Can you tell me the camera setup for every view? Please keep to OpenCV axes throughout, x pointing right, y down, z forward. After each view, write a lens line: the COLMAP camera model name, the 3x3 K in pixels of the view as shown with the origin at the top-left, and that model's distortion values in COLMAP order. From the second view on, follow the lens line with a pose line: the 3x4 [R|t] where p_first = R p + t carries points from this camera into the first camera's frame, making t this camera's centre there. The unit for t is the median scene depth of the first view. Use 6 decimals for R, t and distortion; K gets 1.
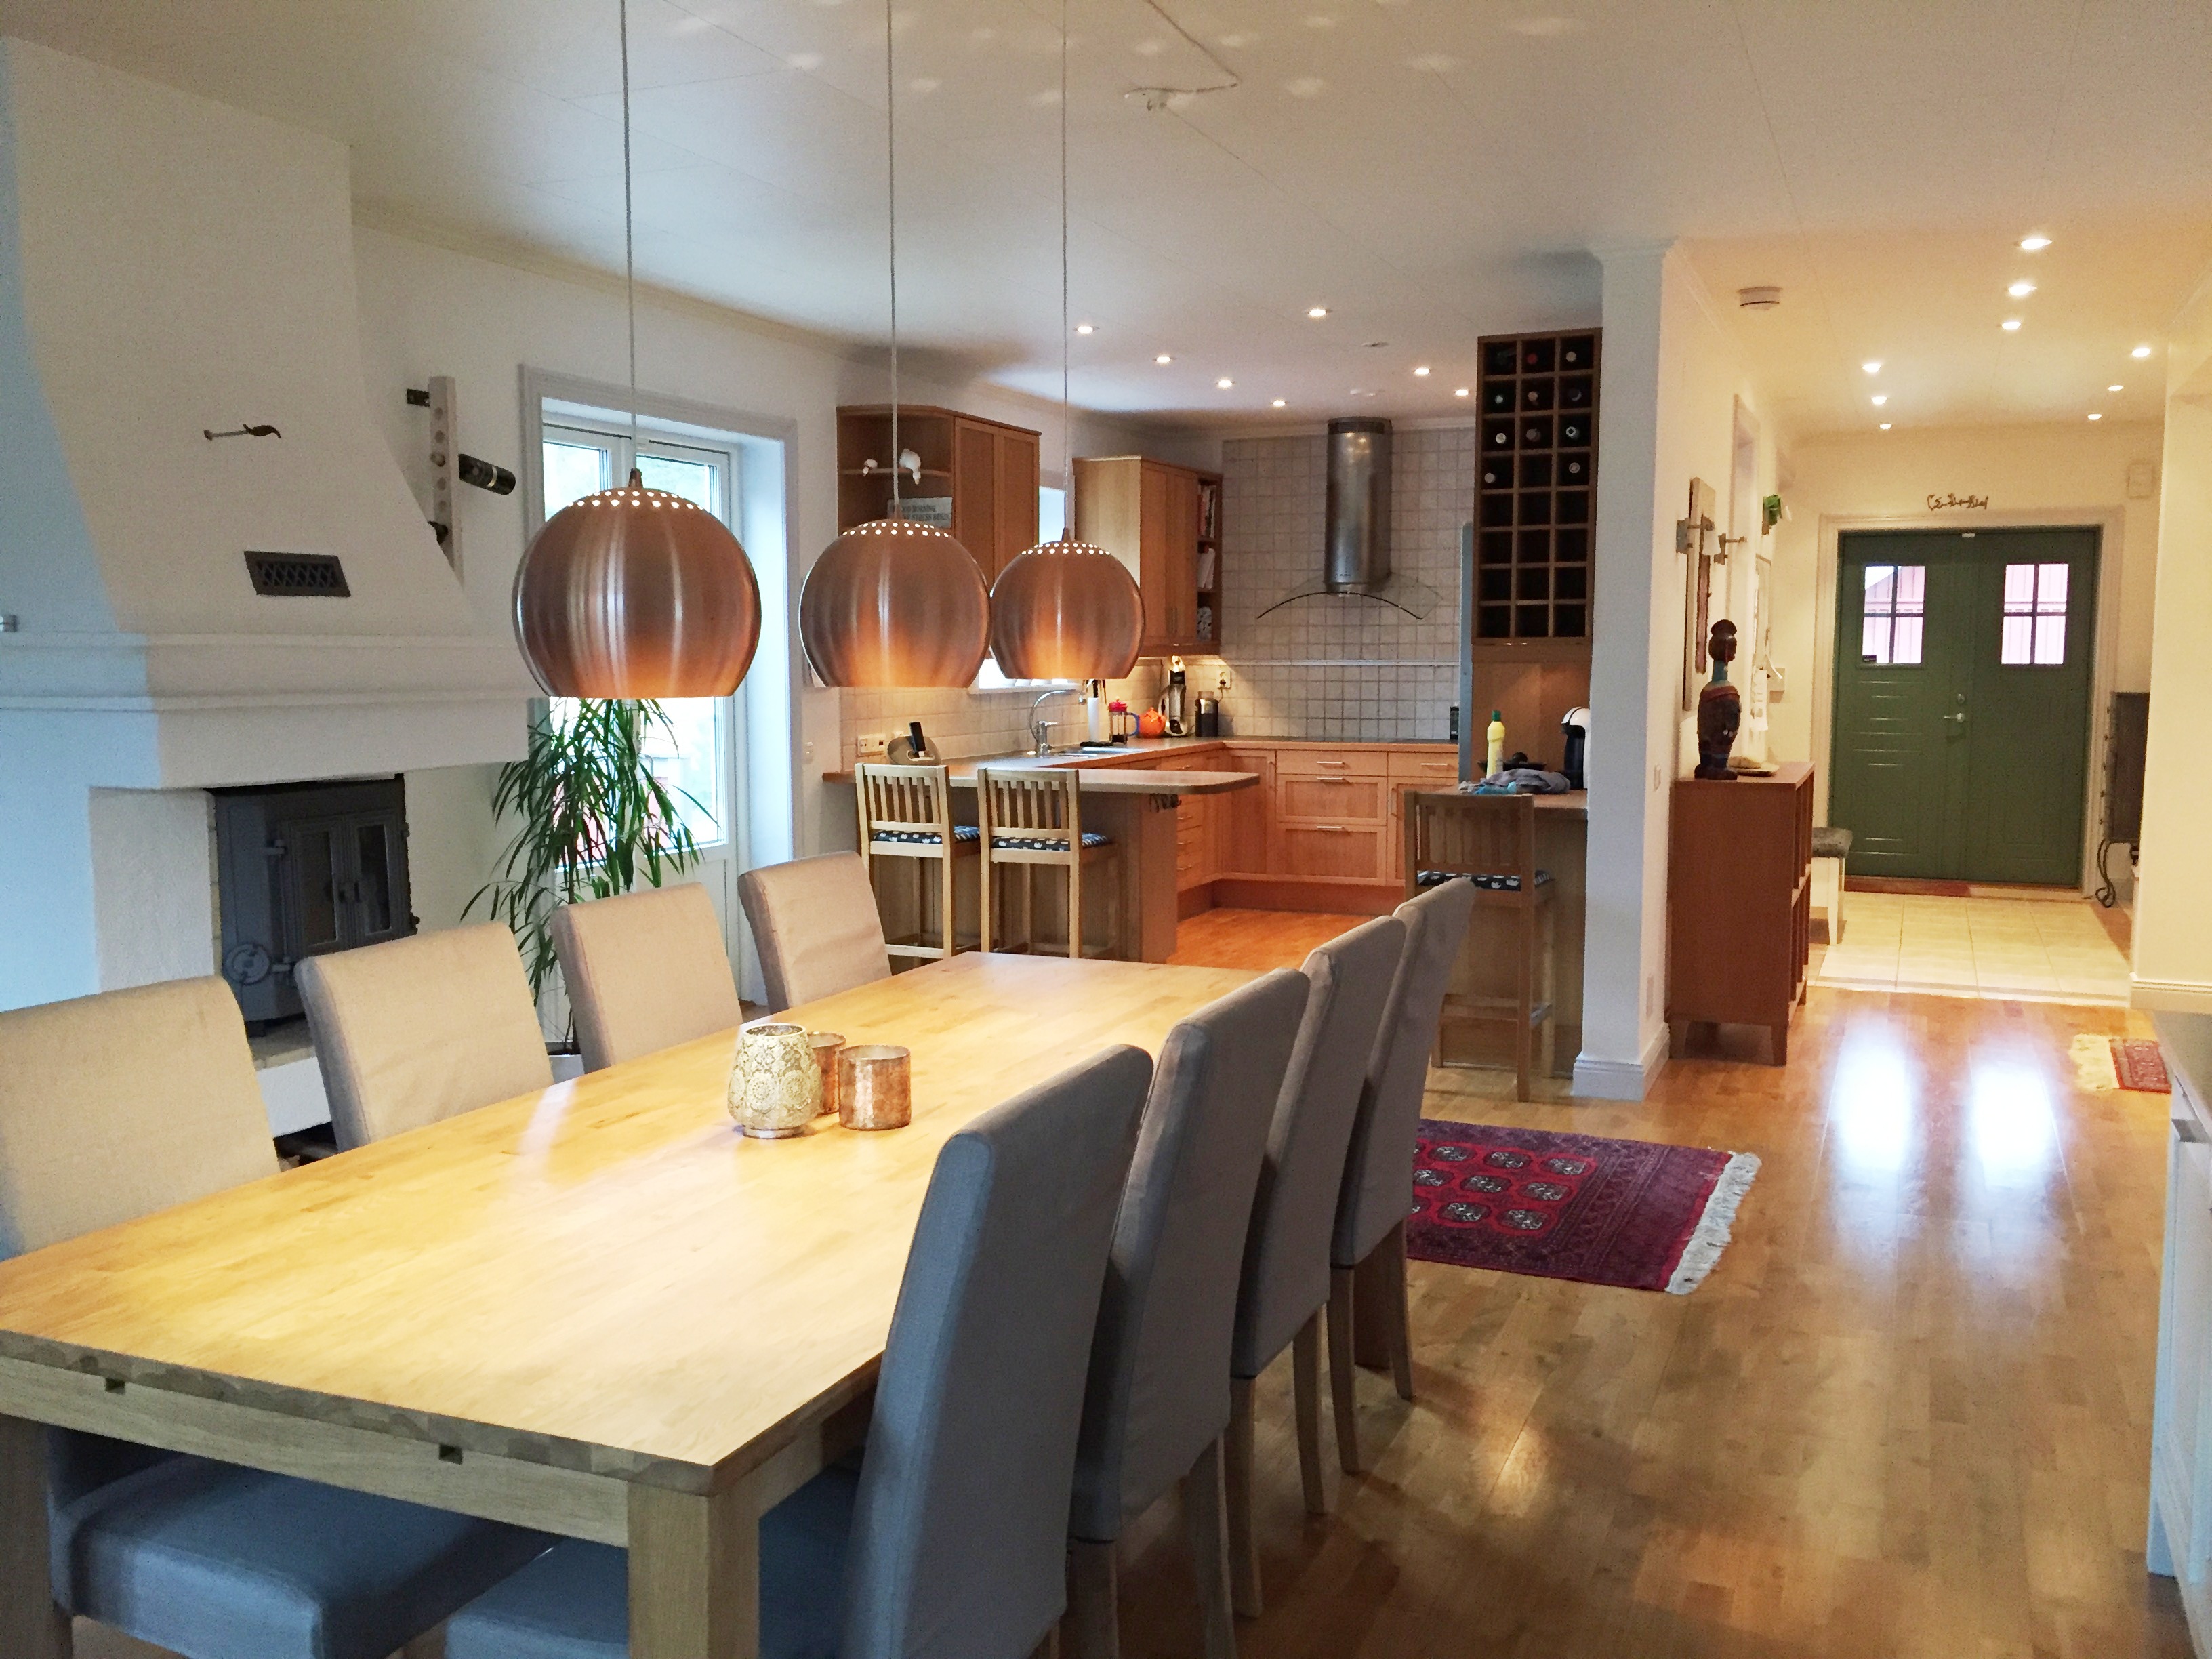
lens RADIAL K [[1898.4, 0, 1106.7], [0, 1898.4, 833.1], [0, 0, 1]] dist [0.040430, -0.027949]
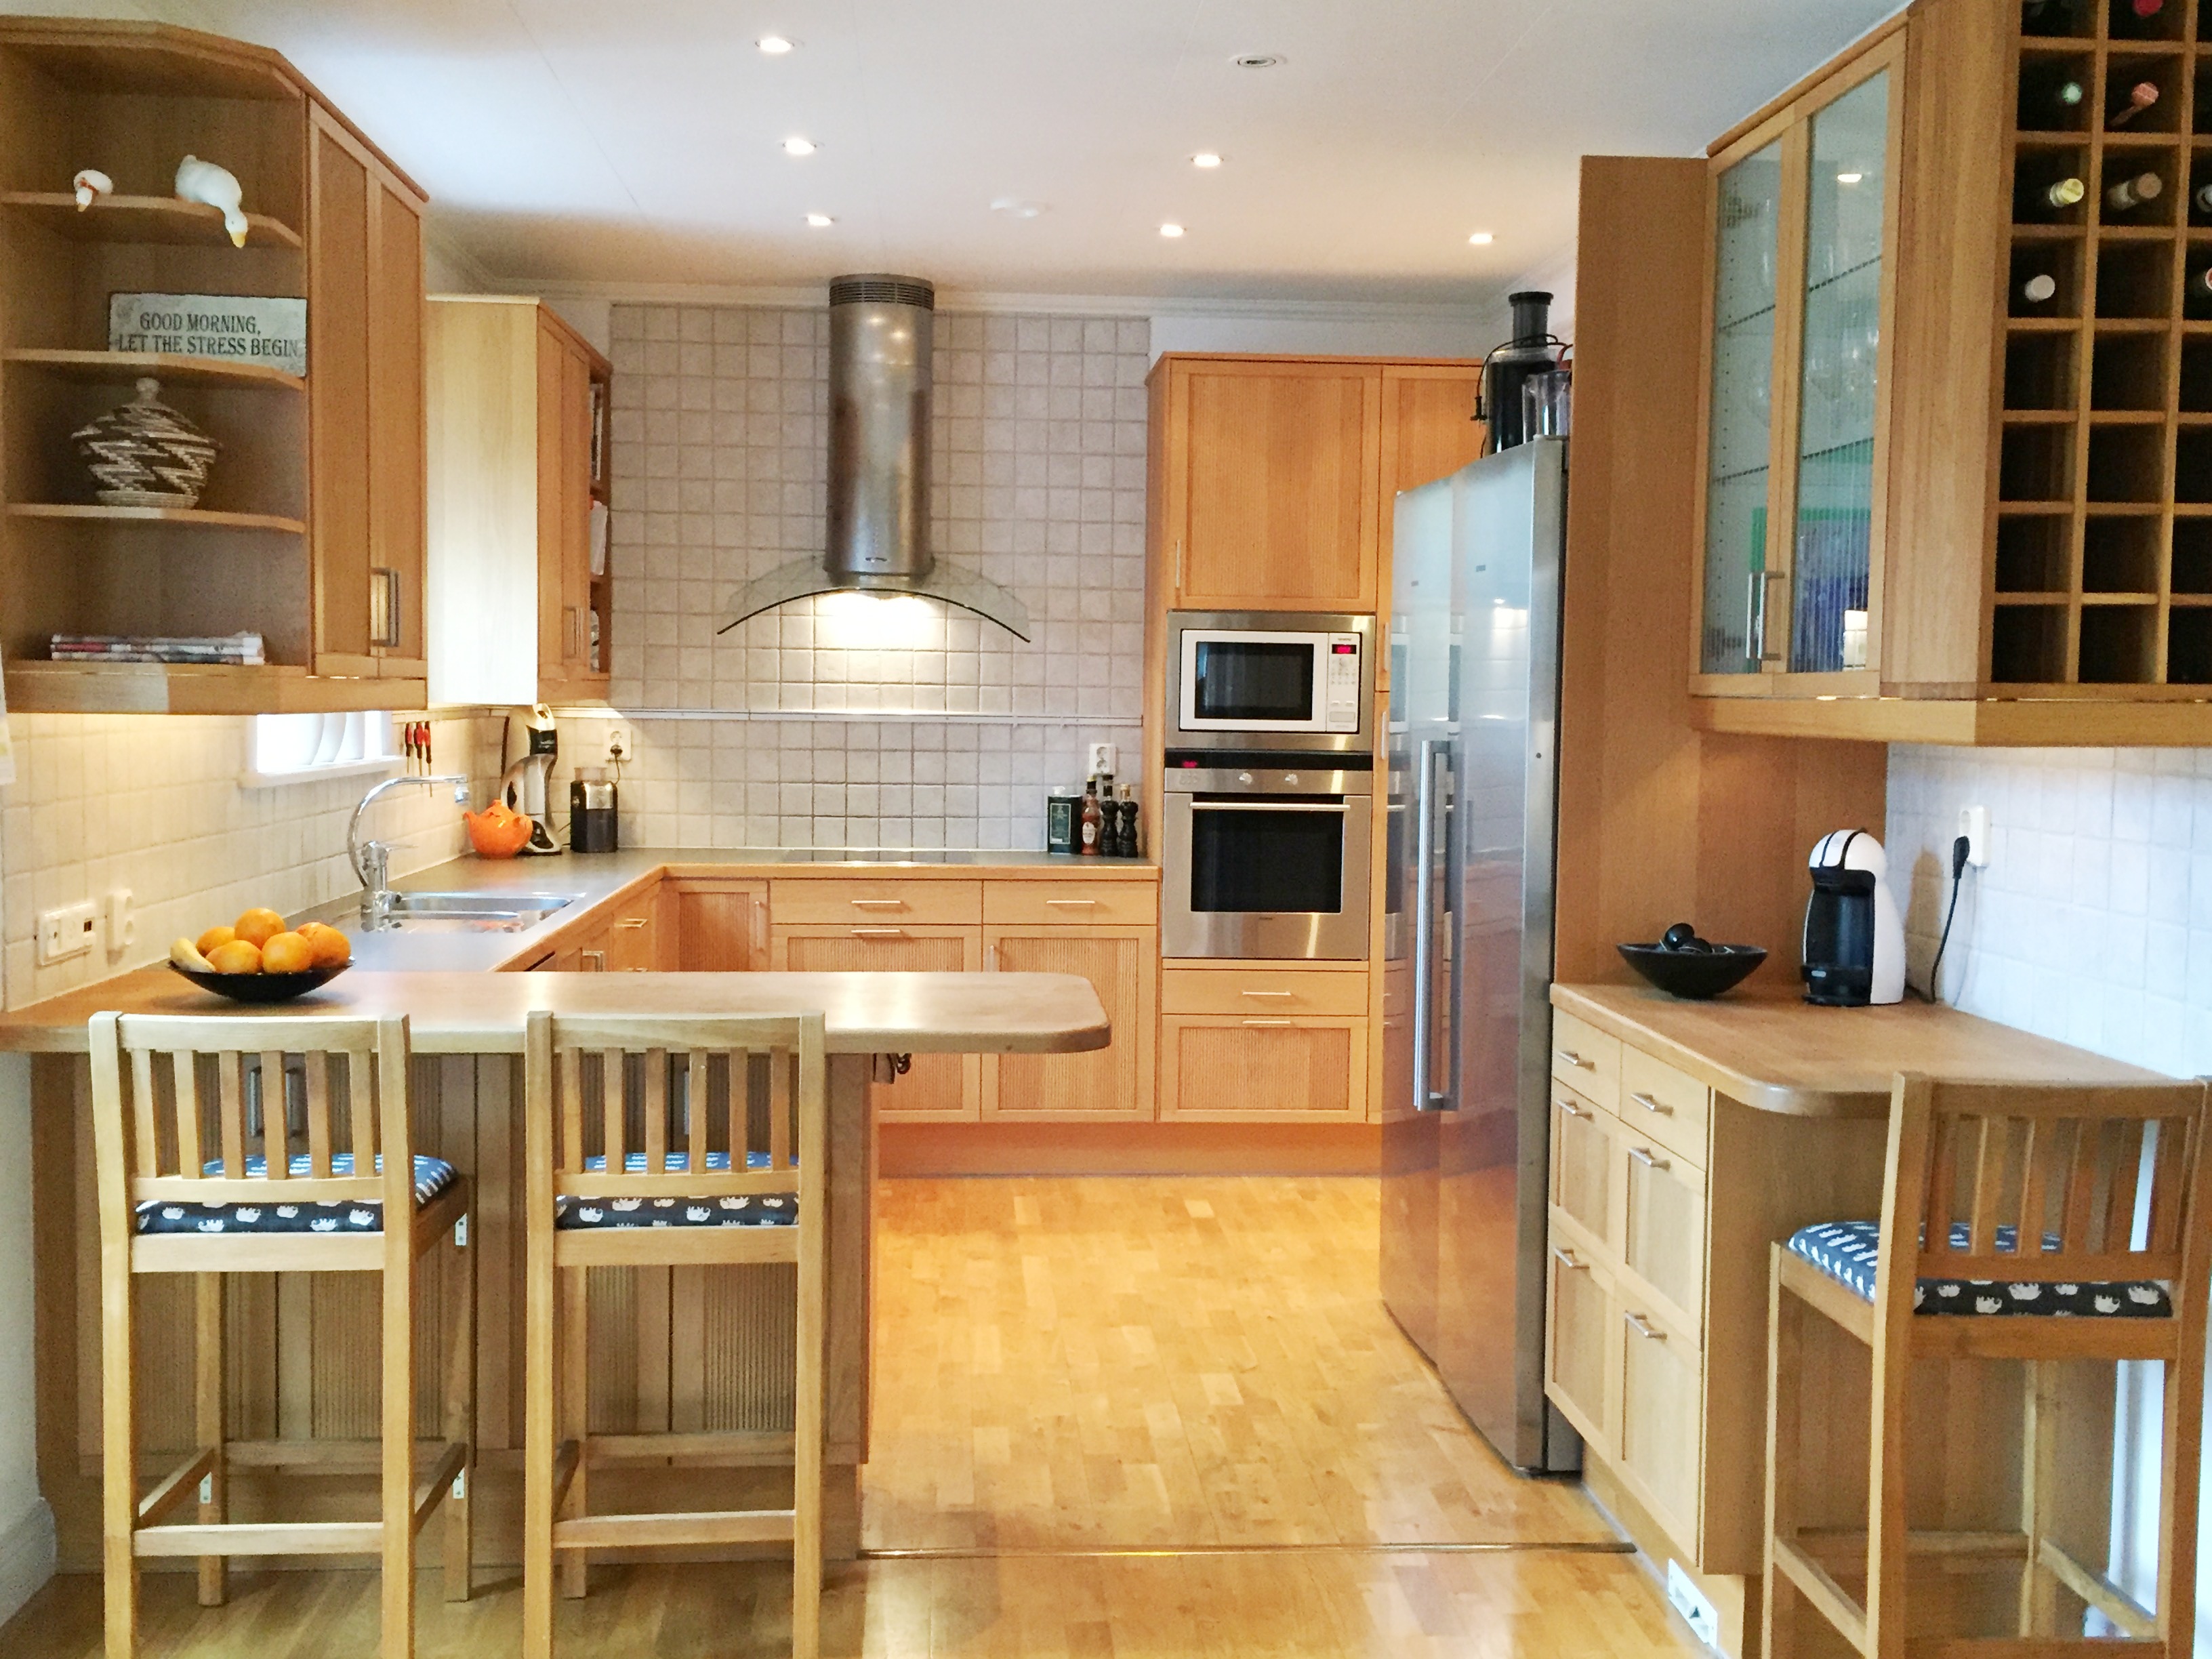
lens RADIAL K [[2247.1, 0, 1107.7], [0, 2247.1, 820.3], [0, 0, 1]] dist [0.051590, 0.000000]
pose [[0.888055, -0.012812, 0.459558, -0.115564], [0.029893, 0.999105, -0.029913, -0.038306], [-0.458764, 0.040302, 0.887644, 0.391280]]
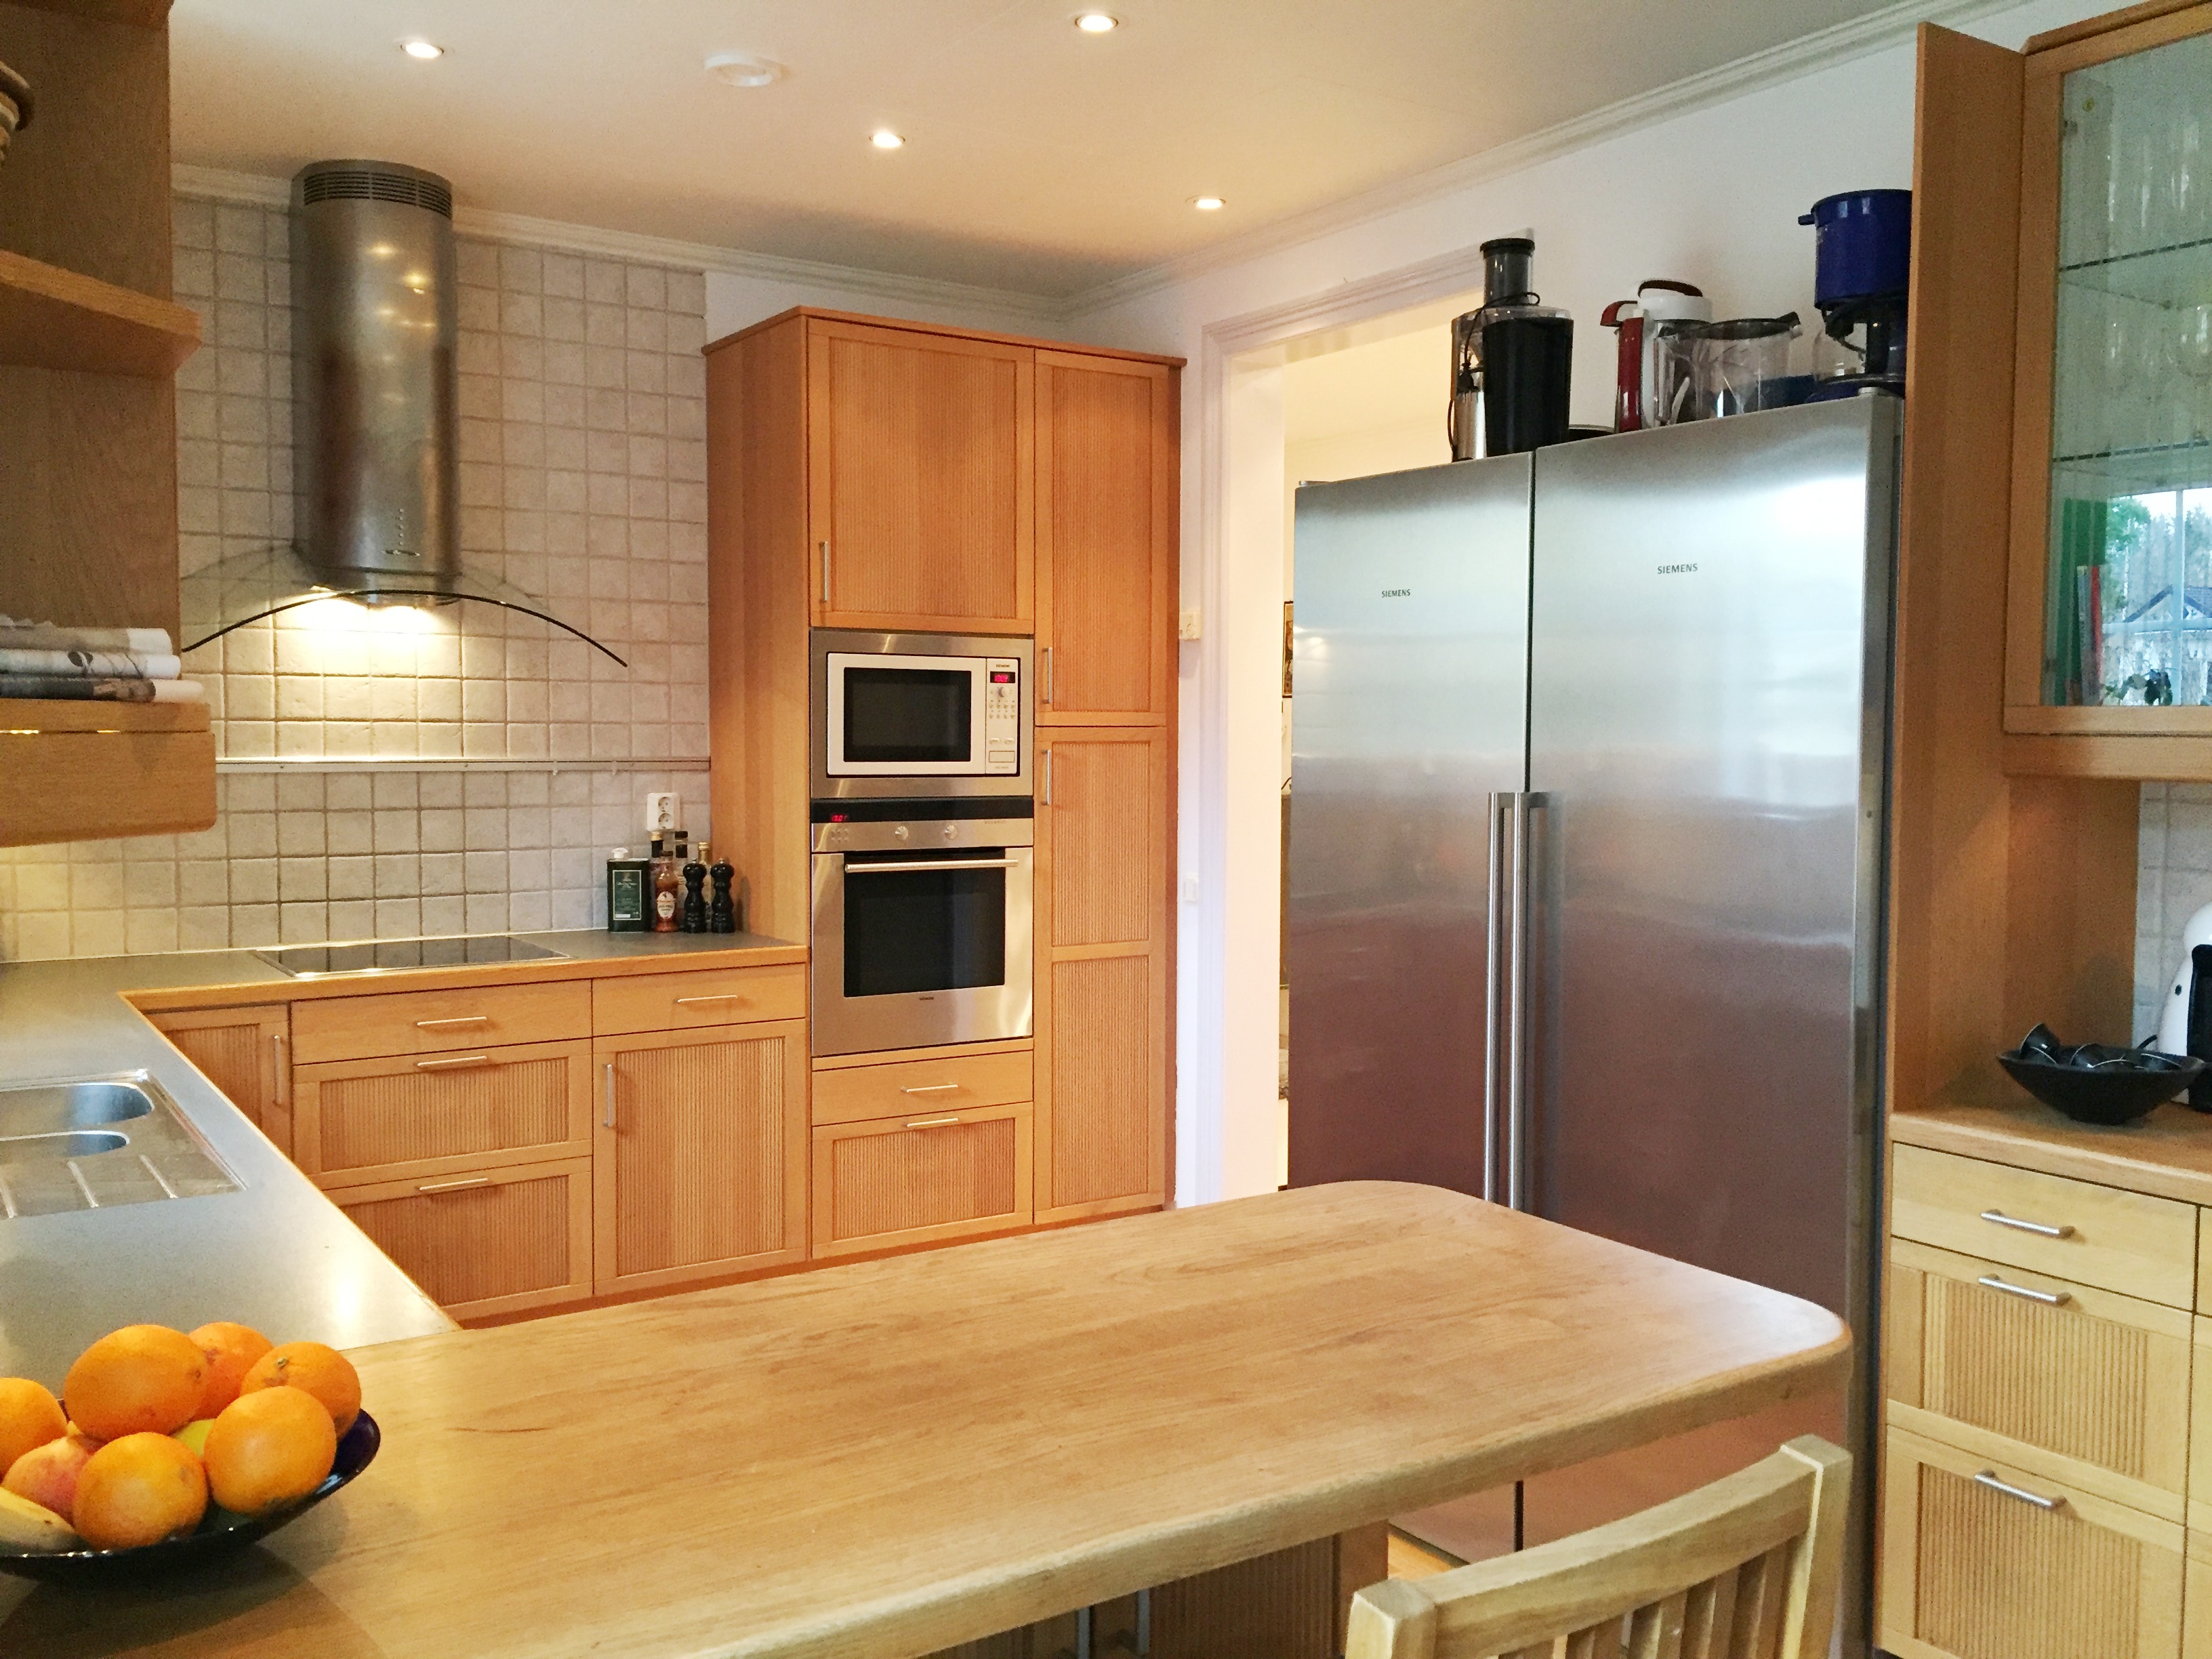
lens RADIAL K [[1898.4, 0, 1110.5], [0, 1898.4, 829.3], [0, 0, 1]] dist [0.040430, -0.027949]
pose [[0.546916, -0.041071, 0.836180, -0.134953], [0.075968, 0.997110, -0.000713, -0.064656], [-0.833734, 0.063913, 0.548455, 0.651280]]
